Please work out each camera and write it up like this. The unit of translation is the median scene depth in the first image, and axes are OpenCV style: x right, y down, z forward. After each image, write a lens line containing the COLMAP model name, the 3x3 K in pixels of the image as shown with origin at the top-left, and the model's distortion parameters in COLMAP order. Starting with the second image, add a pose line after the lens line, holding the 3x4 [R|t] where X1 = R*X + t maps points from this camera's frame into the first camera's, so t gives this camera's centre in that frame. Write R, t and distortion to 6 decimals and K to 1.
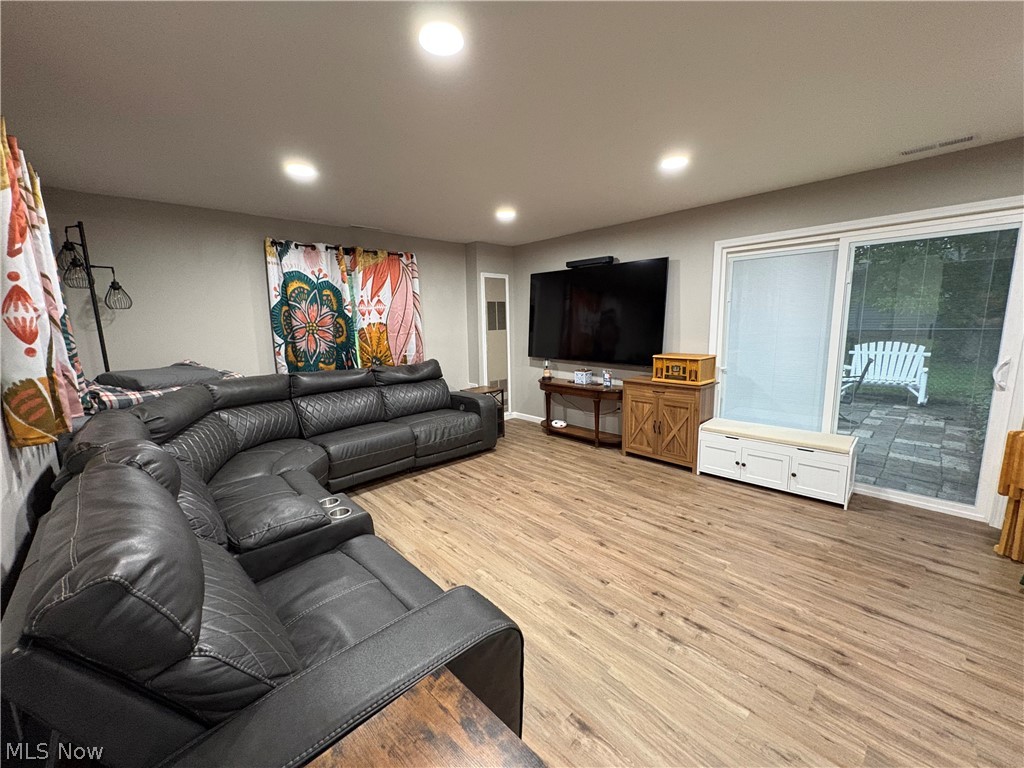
lens RADIAL K [[407.7, 0, 513.5], [0, 407.7, 384.2], [0, 0, 1]] dist [-0.000985, 0.000363]
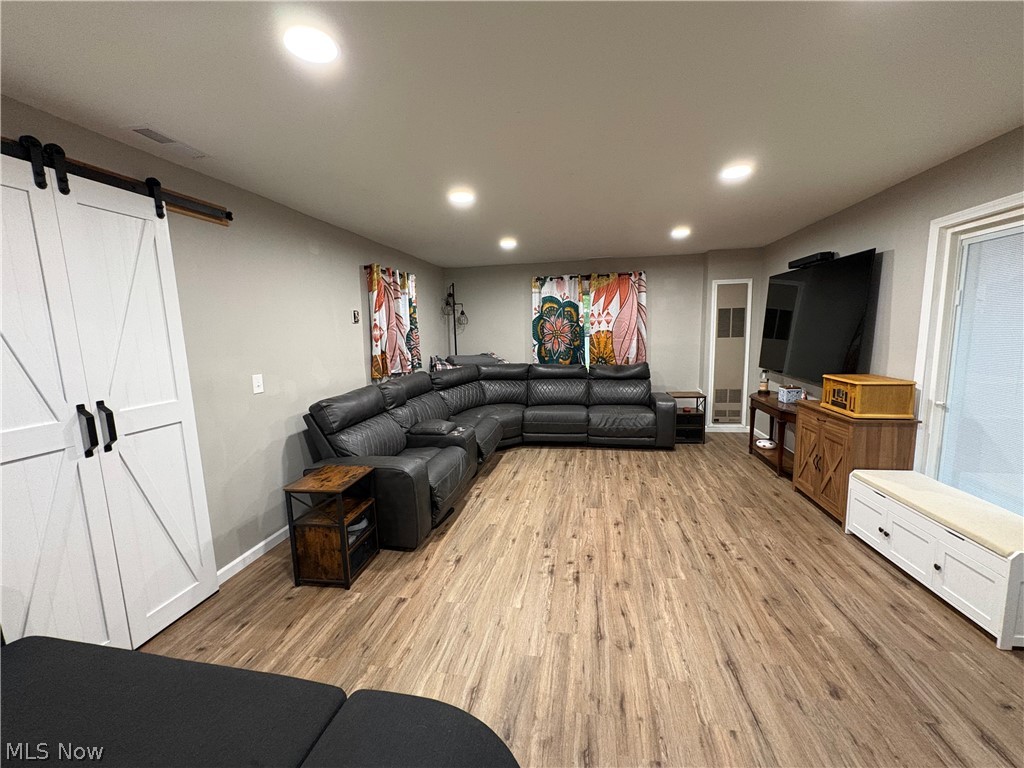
lens RADIAL K [[407.7, 0, 513.5], [0, 407.7, 384.2], [0, 0, 1]] dist [-0.000985, 0.000363]
pose [[0.591531, 0.112927, -0.798335, 0.615775], [-0.111639, 0.992077, 0.057613, -0.029154], [0.798516, 0.055045, 0.599452, 0.020120]]
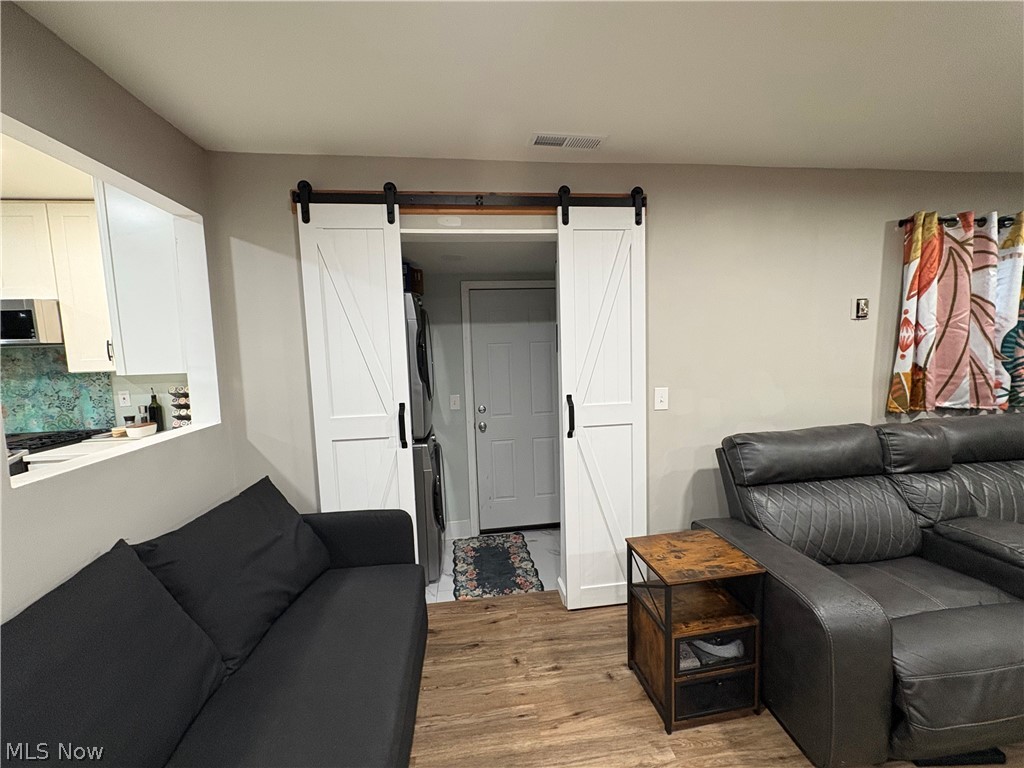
lens RADIAL K [[407.7, 0, 513.5], [0, 407.7, 384.2], [0, 0, 1]] dist [-0.000985, 0.000363]
pose [[-0.584595, 0.111700, -0.803599, 0.389941], [-0.085682, 0.976439, 0.198056, -0.057620], [0.806788, 0.184637, -0.561251, 0.239146]]
